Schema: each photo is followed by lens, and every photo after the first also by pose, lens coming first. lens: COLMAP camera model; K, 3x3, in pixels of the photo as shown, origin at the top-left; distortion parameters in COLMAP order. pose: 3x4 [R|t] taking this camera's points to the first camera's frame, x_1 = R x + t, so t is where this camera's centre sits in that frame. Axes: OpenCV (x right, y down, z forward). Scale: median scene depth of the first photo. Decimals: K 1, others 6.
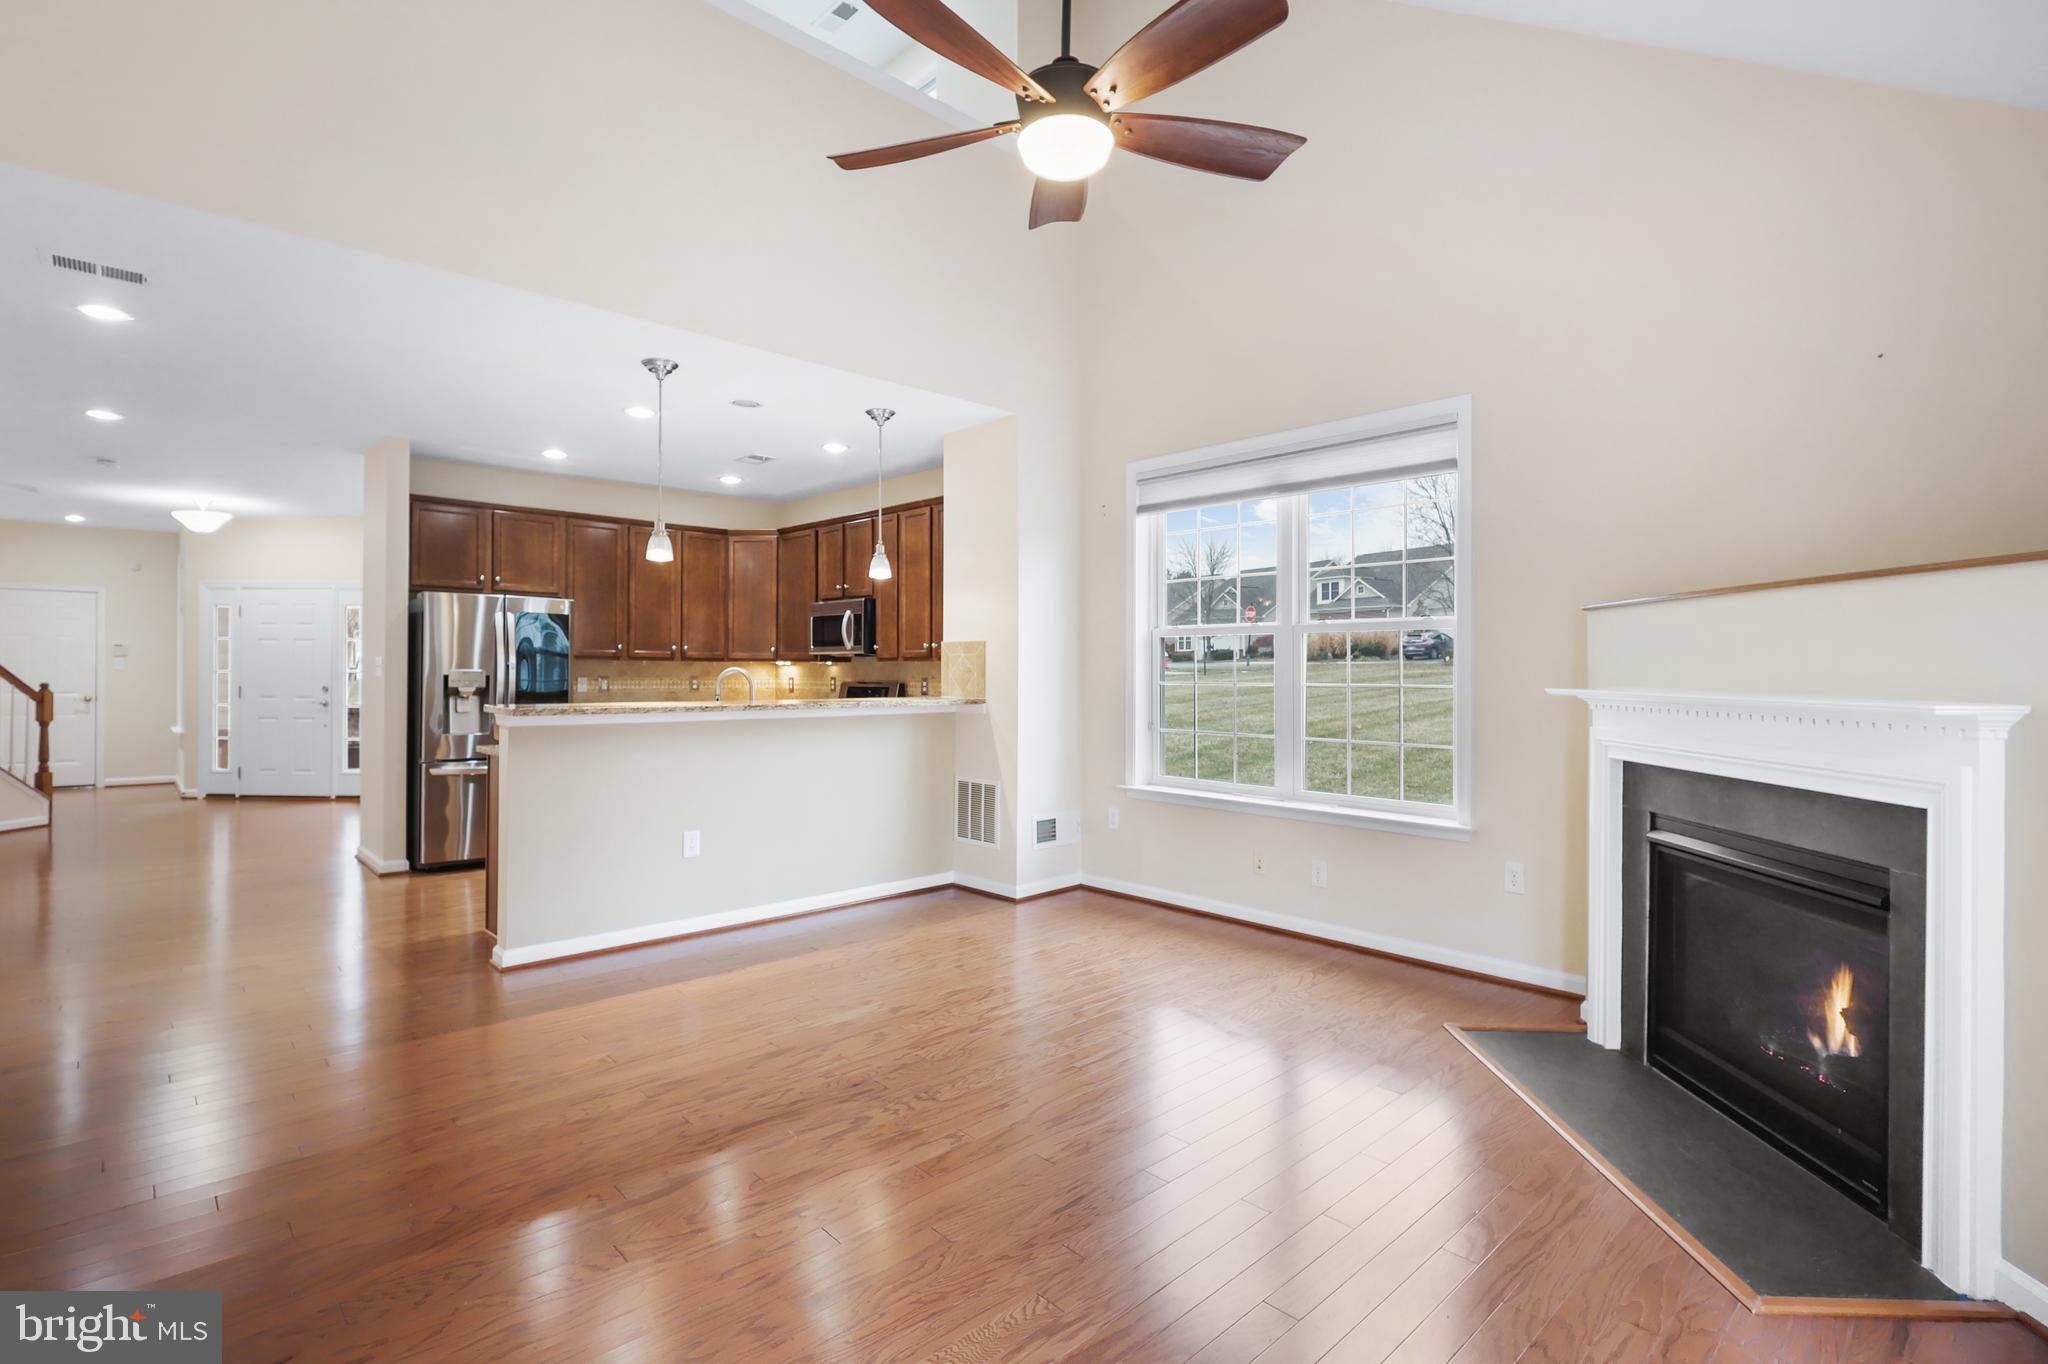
lens RADIAL K [[966.2, 0, 1010.3], [0, 966.2, 681.9], [0, 0, 1]] dist [0.002544, 0.001174]
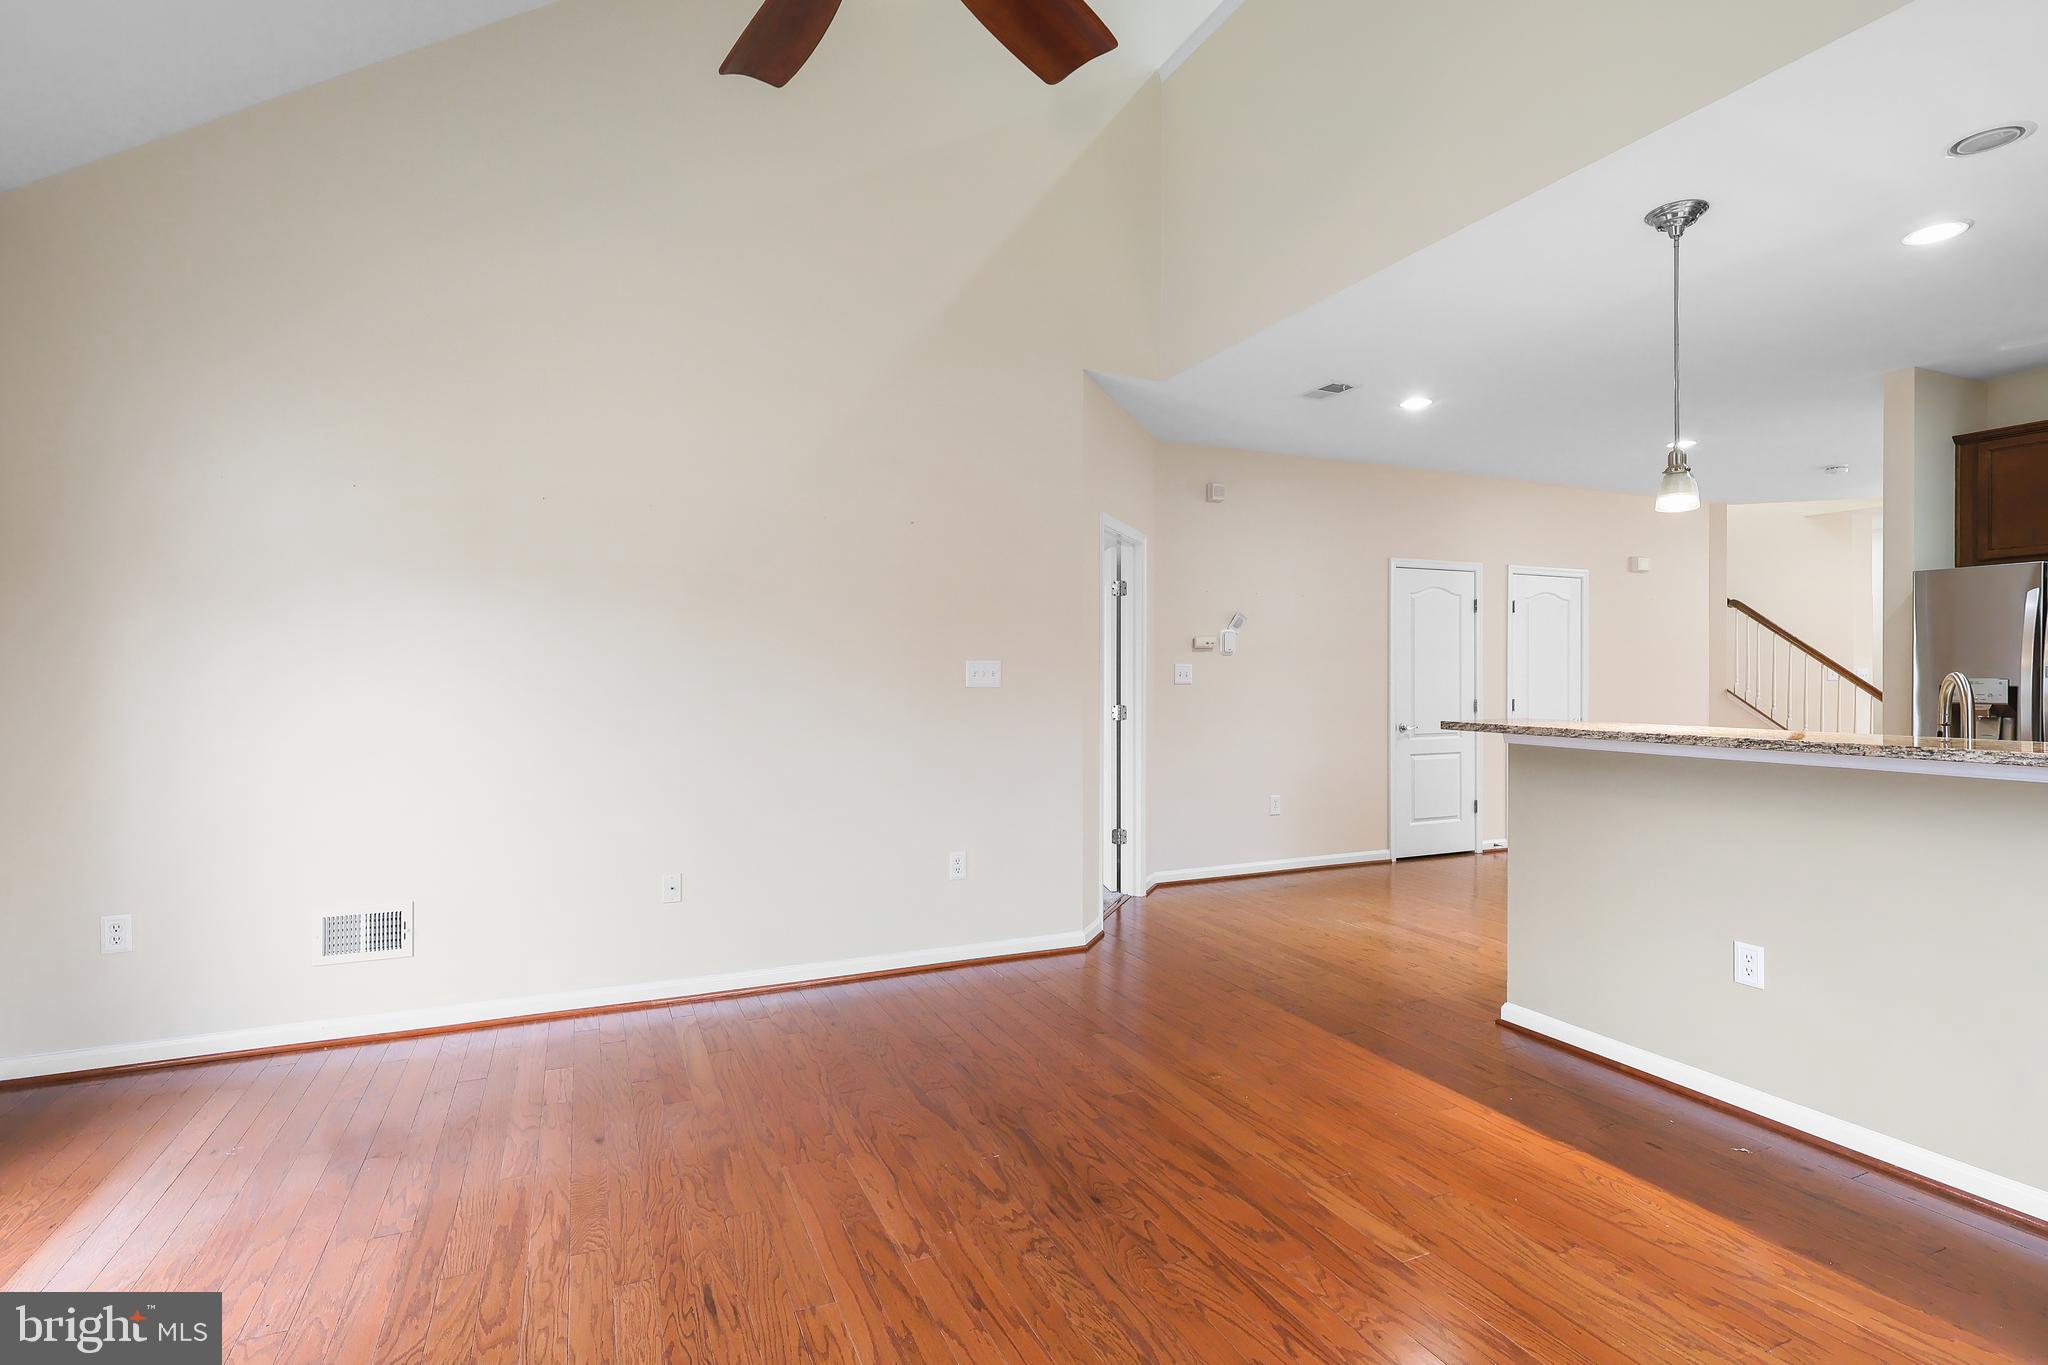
lens RADIAL K [[966.2, 0, 1020.5], [0, 966.2, 691.6], [0, 0, 1]] dist [0.002544, 0.001174]
pose [[-0.314688, 0.007052, -0.949169, 0.442419], [-0.009010, 0.999905, 0.010416, -0.006448], [0.949152, 0.011830, -0.314595, 0.858808]]
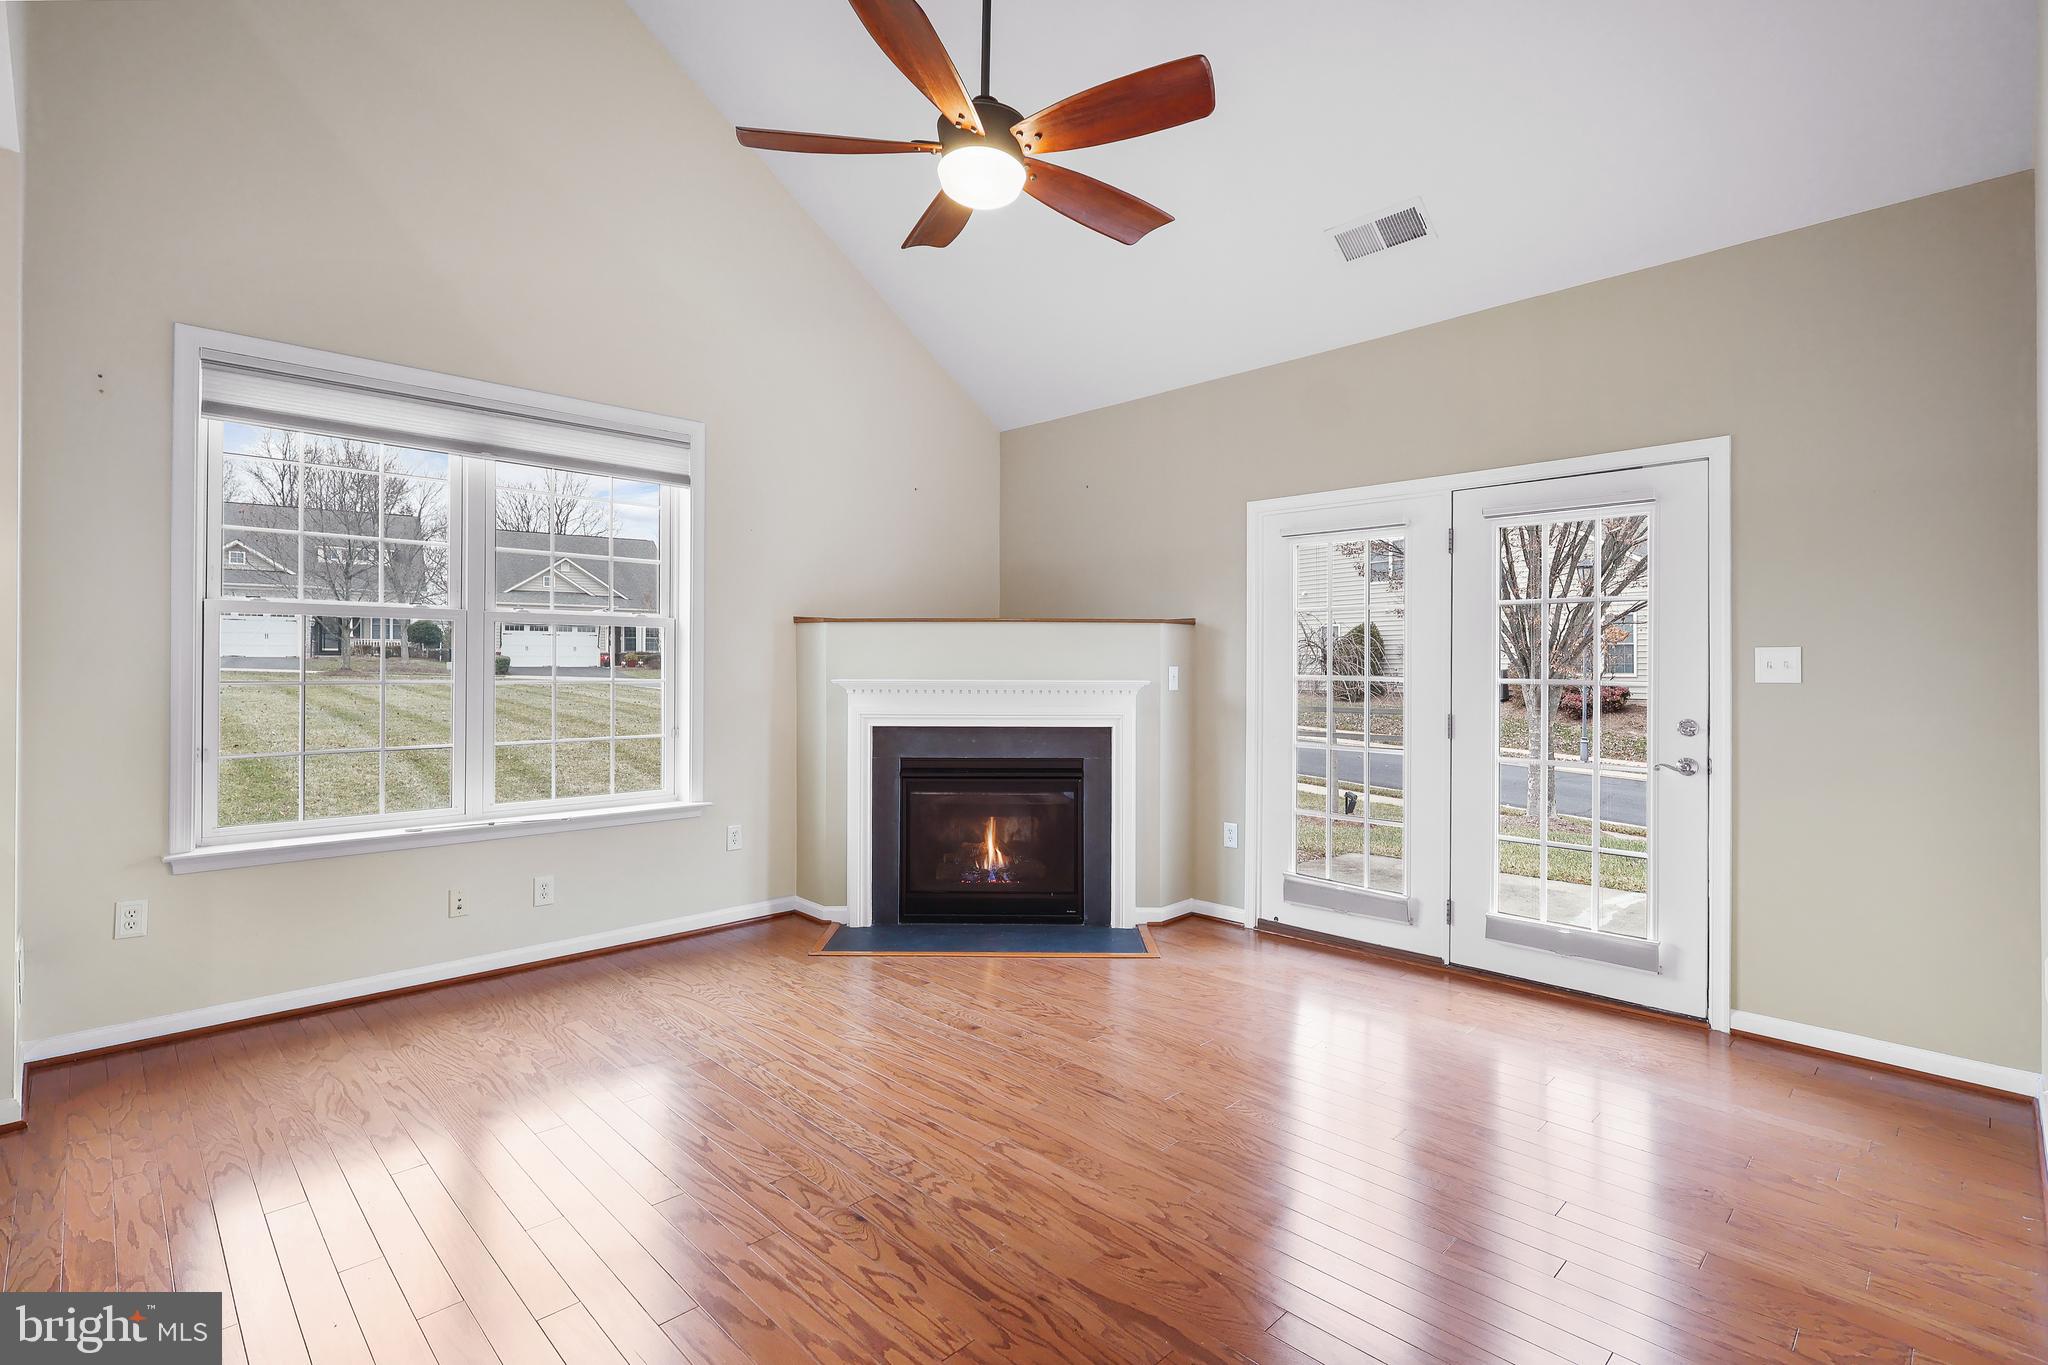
lens RADIAL K [[966.2, 0, 1019.9], [0, 966.2, 660.5], [0, 0, 1]] dist [0.002544, 0.001174]
pose [[-0.030618, 0.000660, 0.999531, -0.667509], [0.007014, 0.999975, -0.000445, -0.013658], [-0.999507, 0.006997, -0.030622, 0.648716]]
